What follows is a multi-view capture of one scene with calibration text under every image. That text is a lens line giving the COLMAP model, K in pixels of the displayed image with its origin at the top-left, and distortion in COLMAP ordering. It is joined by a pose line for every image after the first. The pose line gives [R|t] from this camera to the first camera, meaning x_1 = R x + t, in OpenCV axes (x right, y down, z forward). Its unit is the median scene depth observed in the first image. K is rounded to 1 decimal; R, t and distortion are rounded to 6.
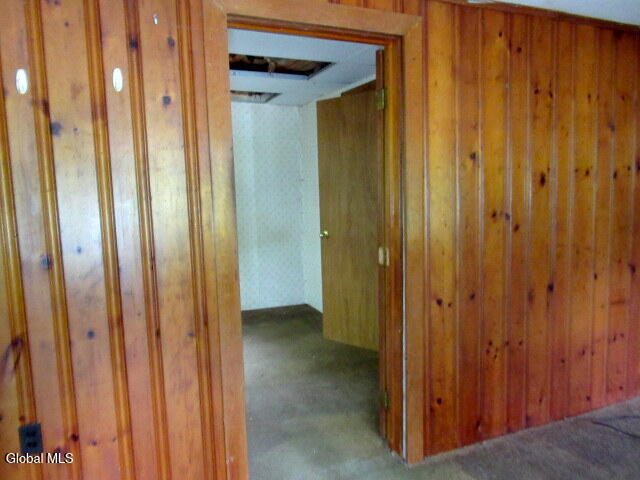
lens RADIAL K [[483.0, 0, 318.7], [0, 483.0, 239.3], [0, 0, 1]] dist [-0.005250, -0.007123]
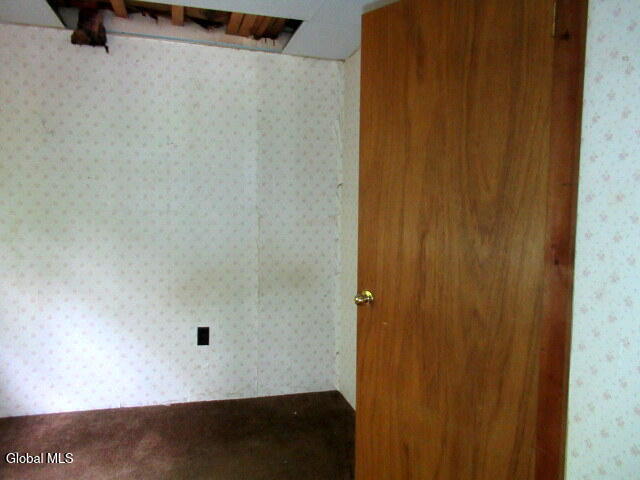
lens RADIAL K [[483.0, 0, 318.8], [0, 483.0, 240.2], [0, 0, 1]] dist [-0.005250, -0.007123]
pose [[0.991123, 0.049327, -0.123455, 0.034337], [-0.052399, 0.998389, -0.021760, -0.082882], [0.122183, 0.028036, 0.992112, 0.818615]]
